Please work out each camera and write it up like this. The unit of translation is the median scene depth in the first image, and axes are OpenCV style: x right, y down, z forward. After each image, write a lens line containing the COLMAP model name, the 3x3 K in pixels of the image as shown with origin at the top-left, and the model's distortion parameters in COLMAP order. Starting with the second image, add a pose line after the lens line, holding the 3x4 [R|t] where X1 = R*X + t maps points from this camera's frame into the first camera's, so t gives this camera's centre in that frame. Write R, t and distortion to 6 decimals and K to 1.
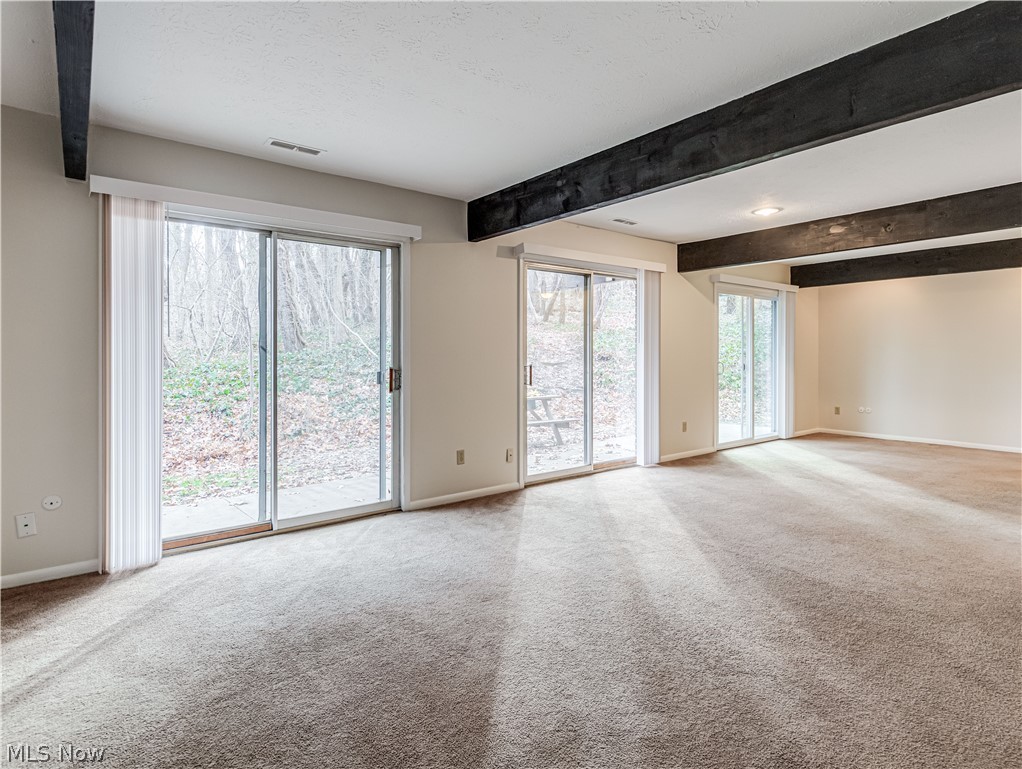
lens RADIAL K [[538.2, 0, 522.7], [0, 538.2, 357.9], [0, 0, 1]] dist [-0.002927, -0.000055]
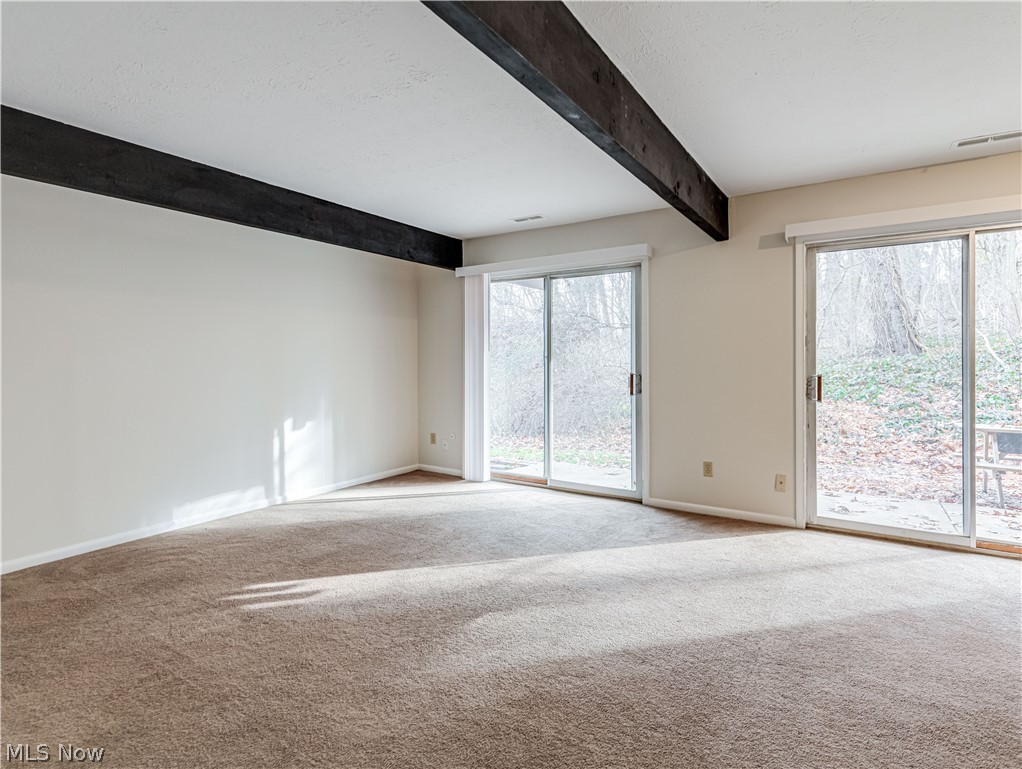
lens RADIAL K [[538.2, 0, 524.9], [0, 538.2, 363.3], [0, 0, 1]] dist [-0.002927, -0.000055]
pose [[0.332398, 0.005367, -0.943124, 0.742926], [-0.005049, 0.999980, 0.003911, -0.006453], [0.943126, 0.003462, 0.332418, 0.407816]]
